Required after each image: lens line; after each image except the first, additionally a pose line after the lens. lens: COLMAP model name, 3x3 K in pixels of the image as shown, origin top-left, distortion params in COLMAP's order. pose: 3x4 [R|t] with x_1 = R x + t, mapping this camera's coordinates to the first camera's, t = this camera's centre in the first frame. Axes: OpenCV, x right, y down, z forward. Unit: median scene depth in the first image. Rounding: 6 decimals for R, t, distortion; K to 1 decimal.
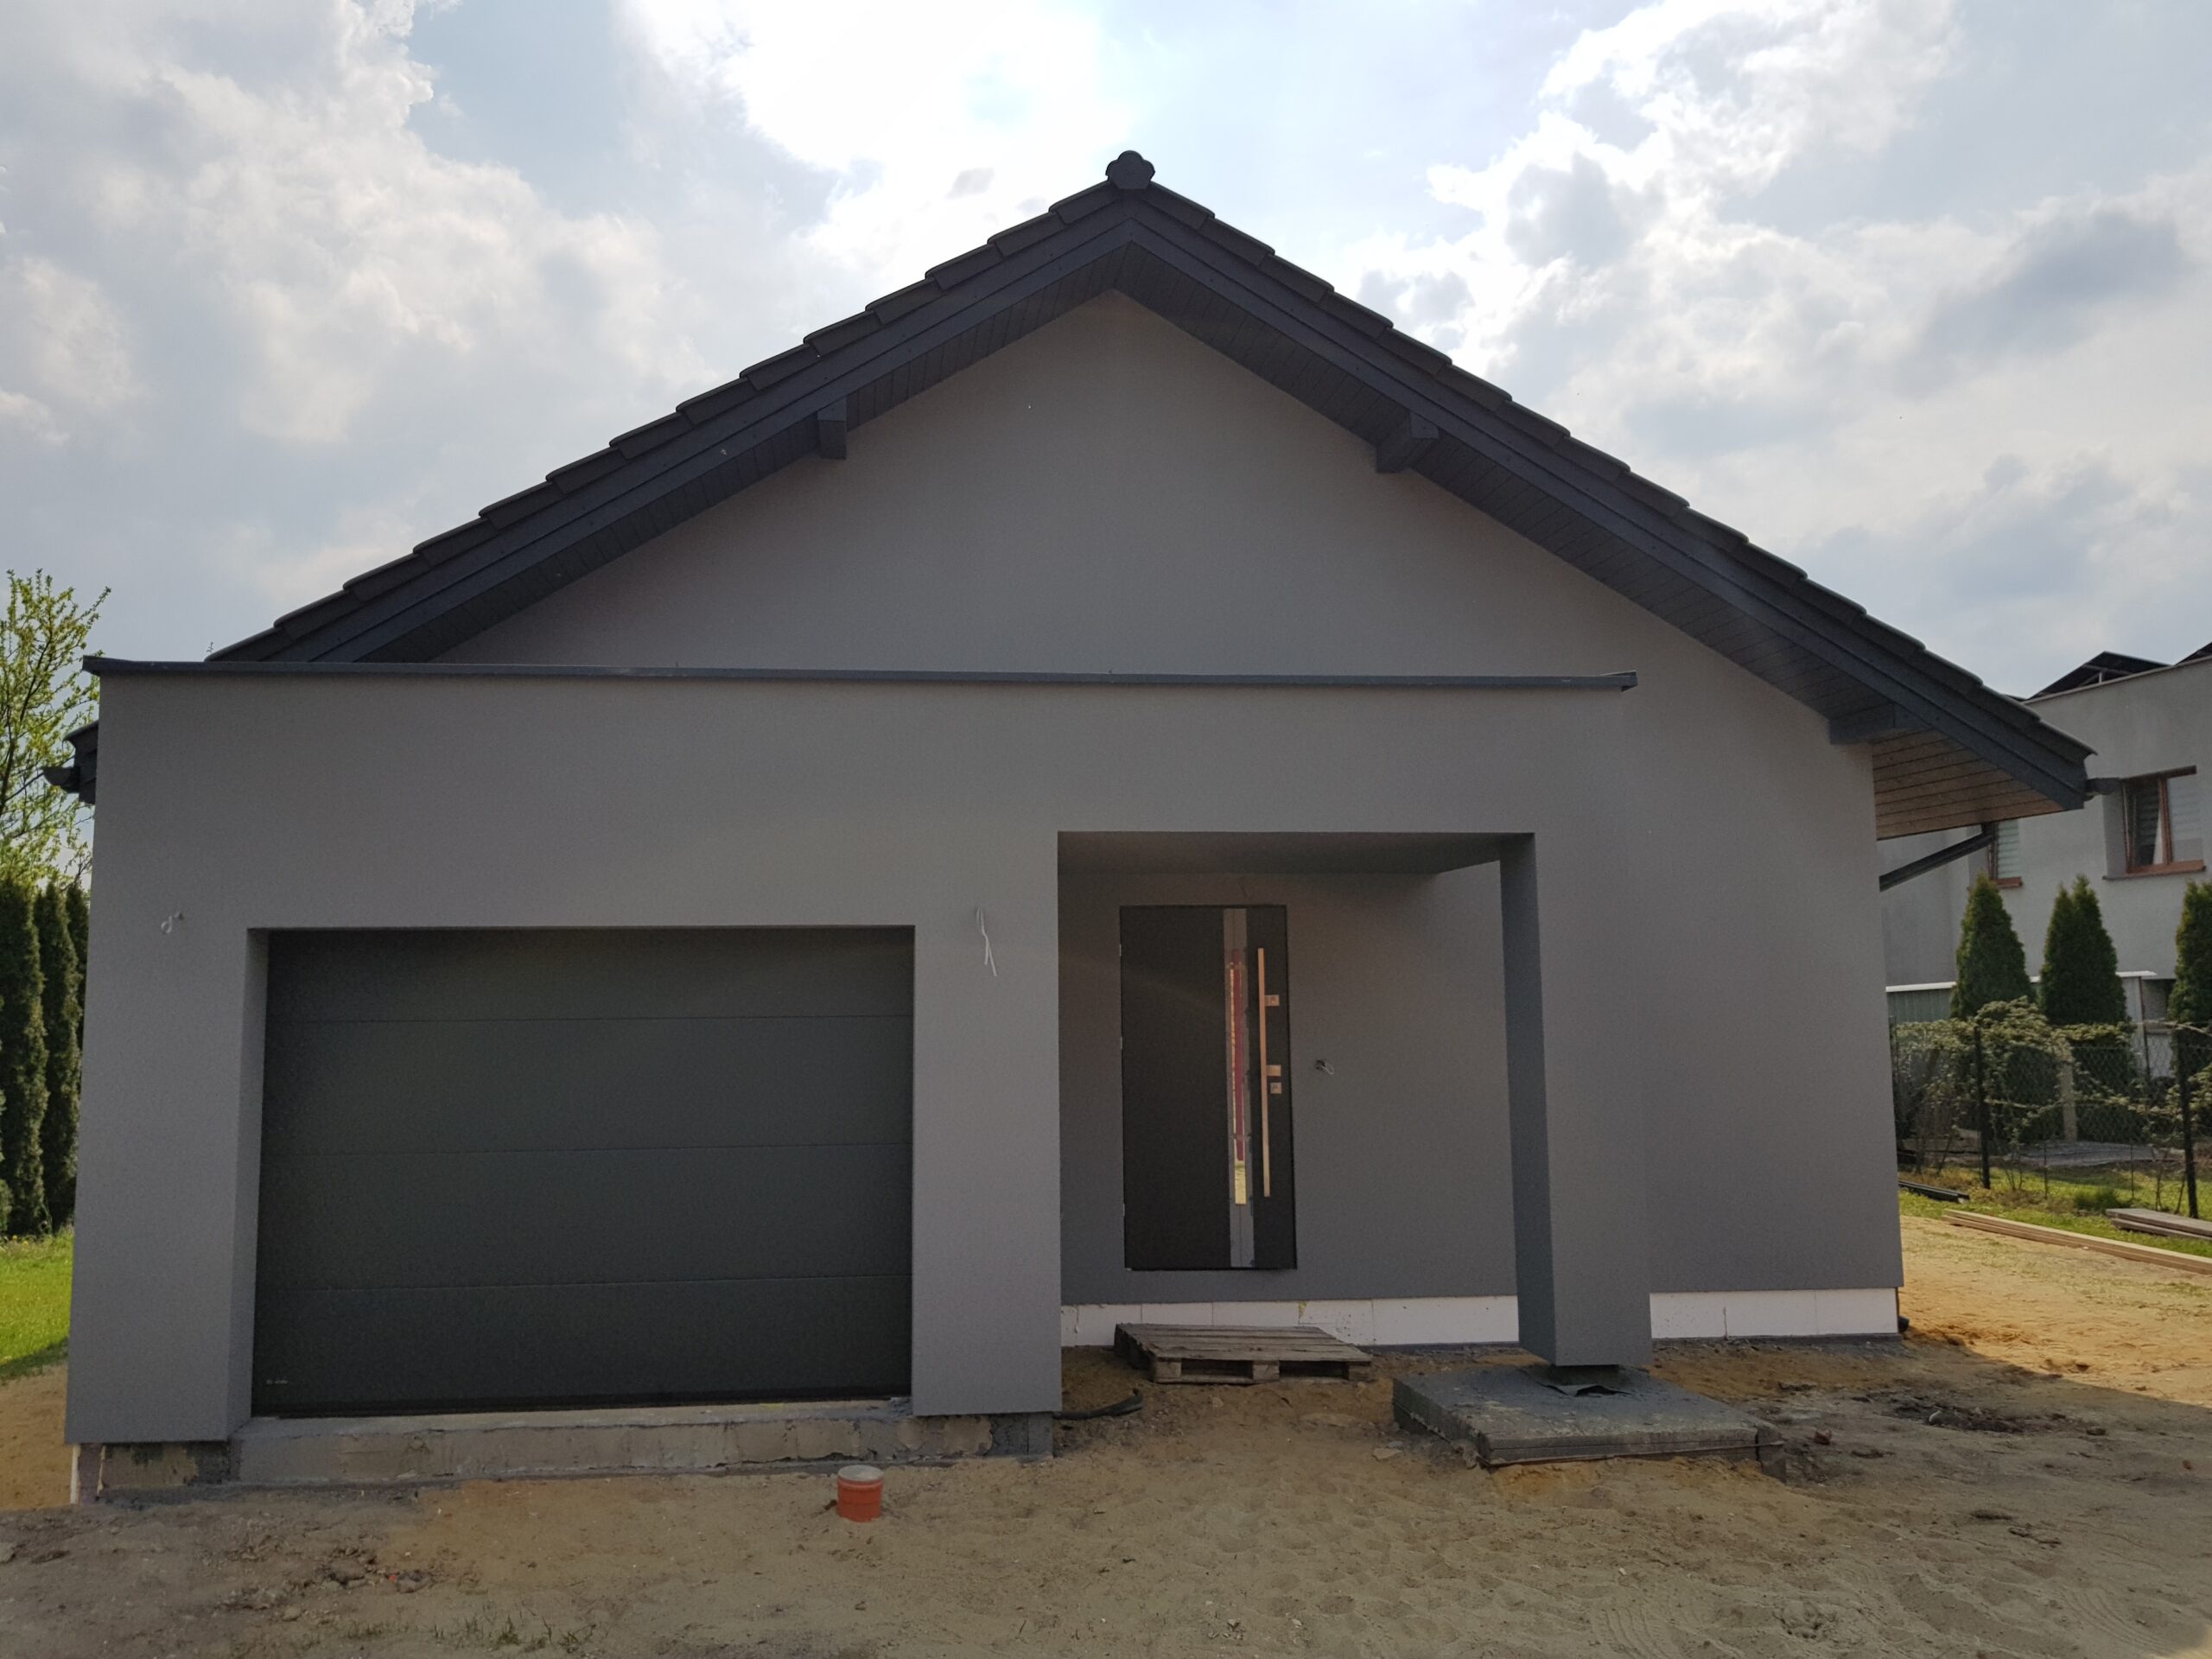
lens RADIAL K [[1728.6, 0, 1055.2], [0, 1728.6, 841.9], [0, 0, 1]] dist [0.028041, -0.061924]
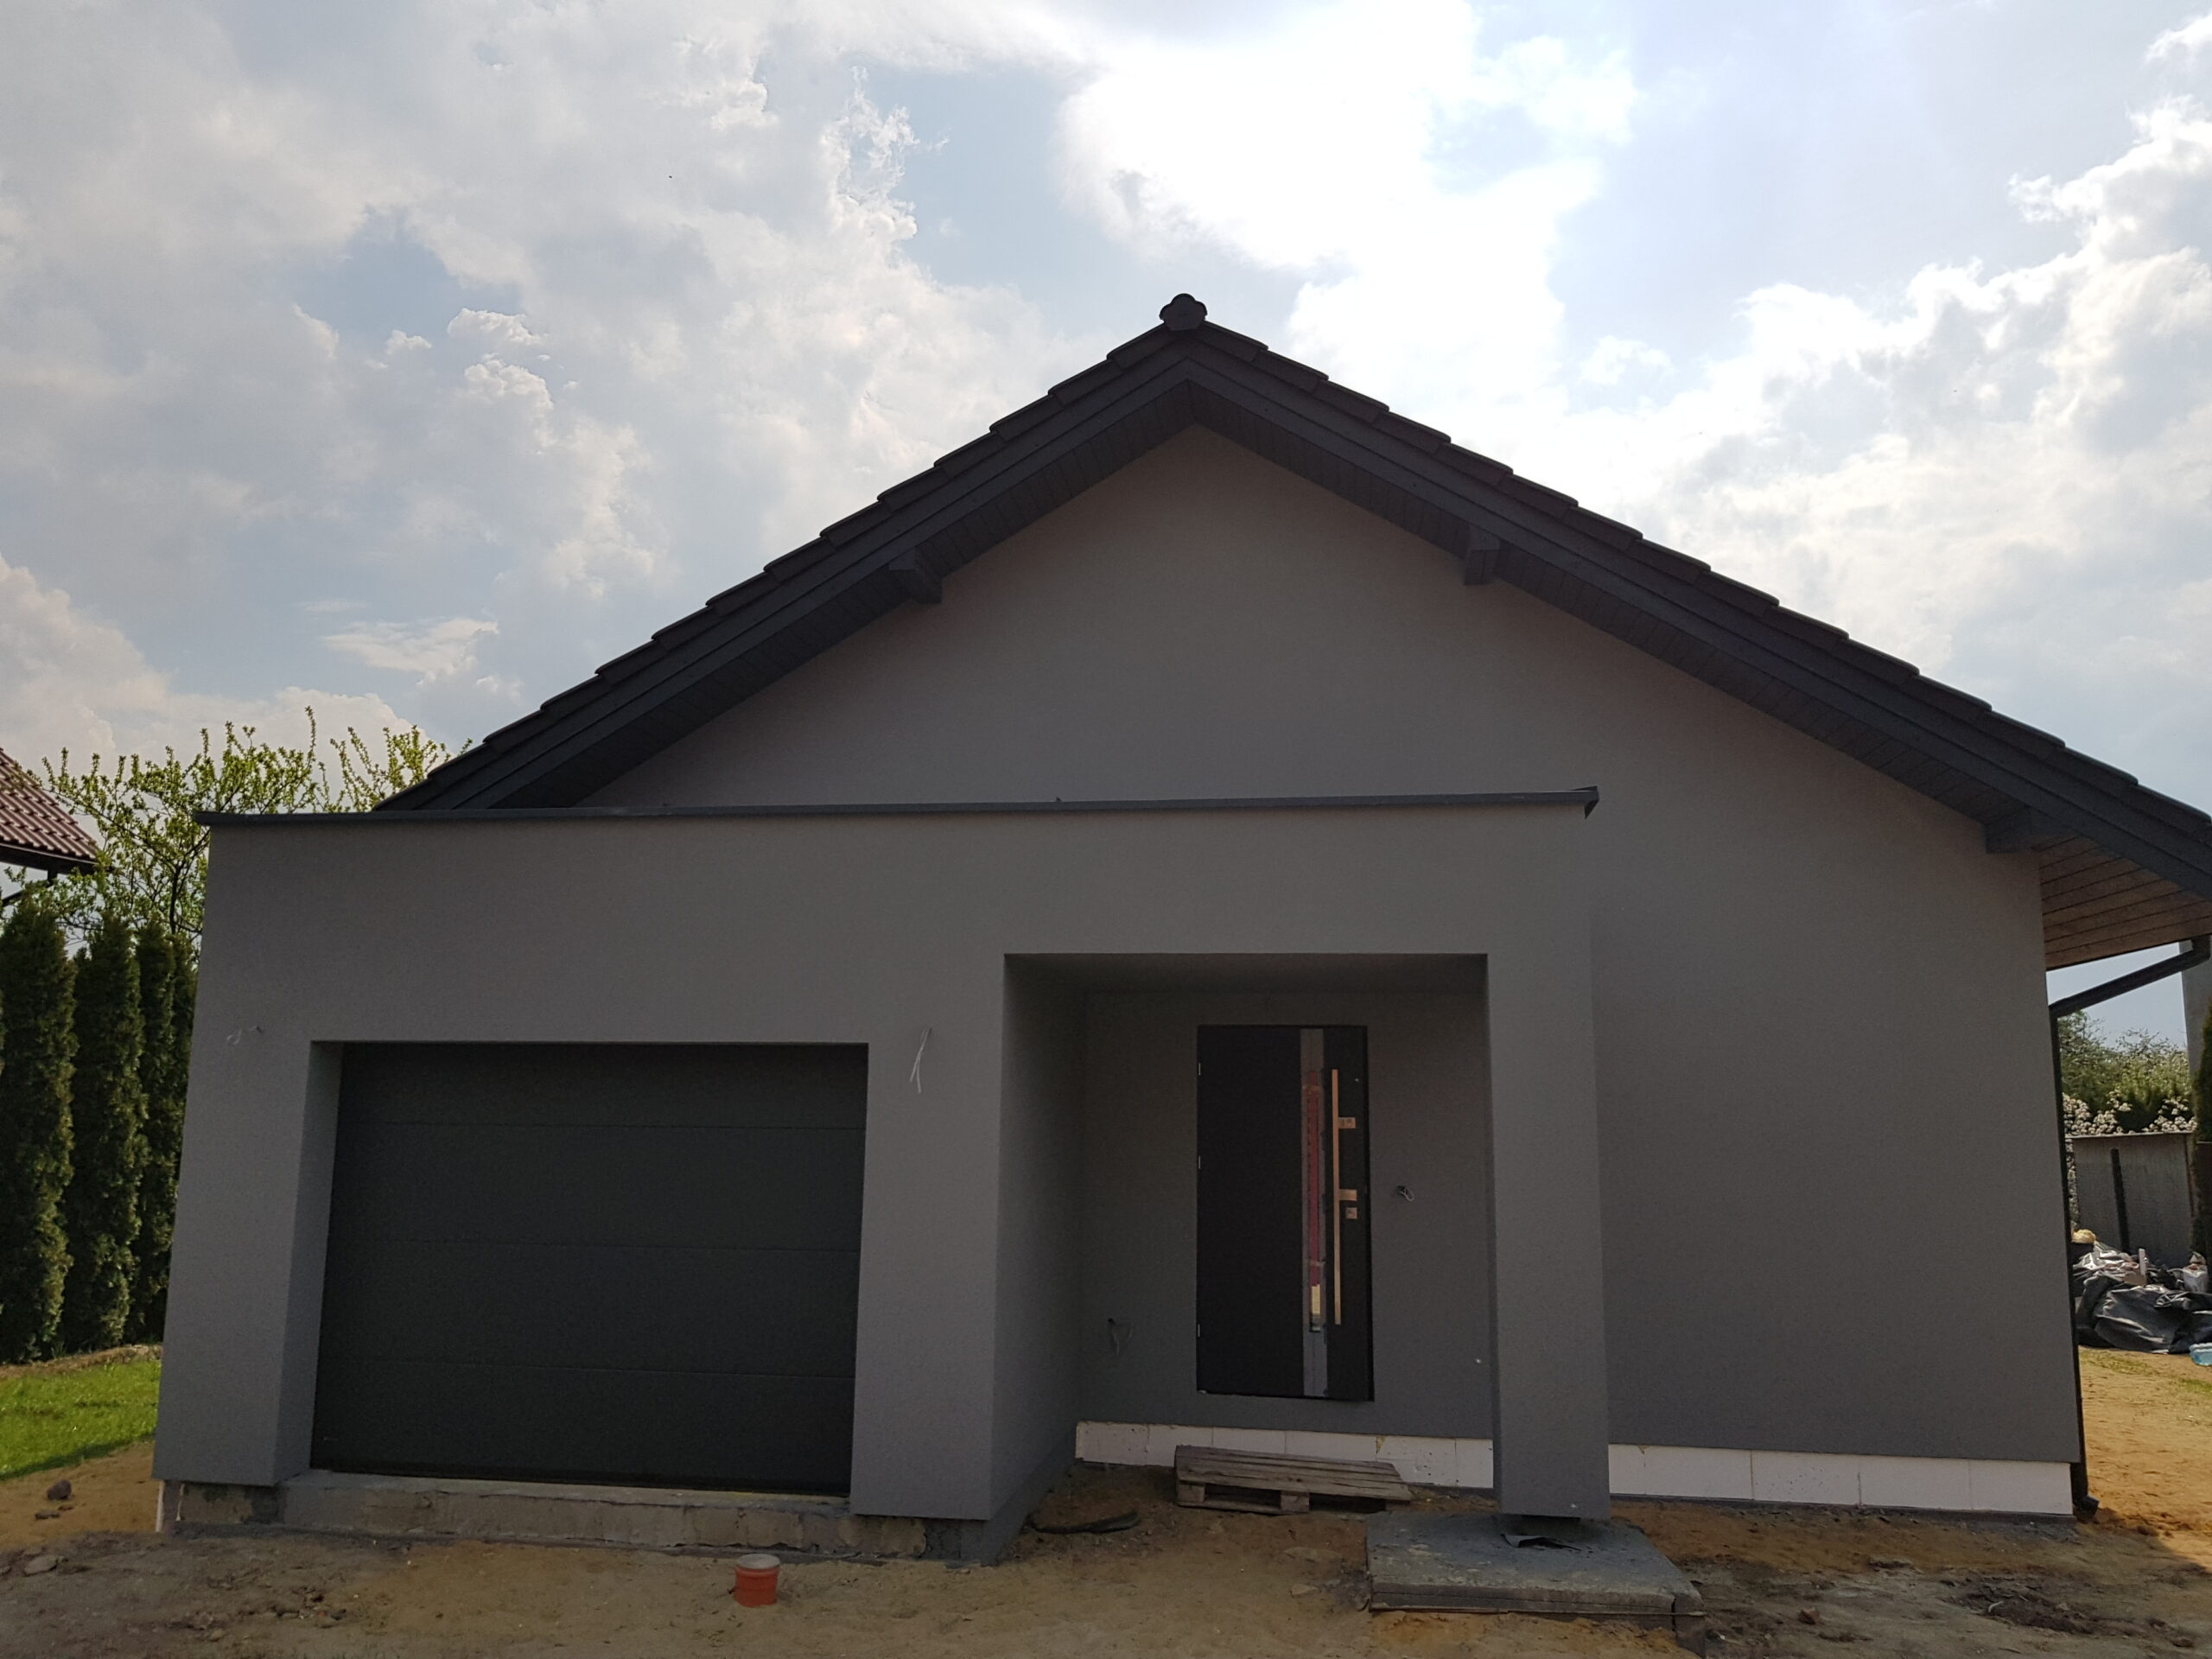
lens RADIAL K [[1728.6, 0, 1058.4], [0, 1728.6, 868.5], [0, 0, 1]] dist [0.028041, -0.061924]
pose [[0.967010, -0.016254, -0.254220, 0.264209], [0.003303, 0.998678, -0.051289, -0.003879], [0.254718, 0.048757, 0.965785, -0.001060]]
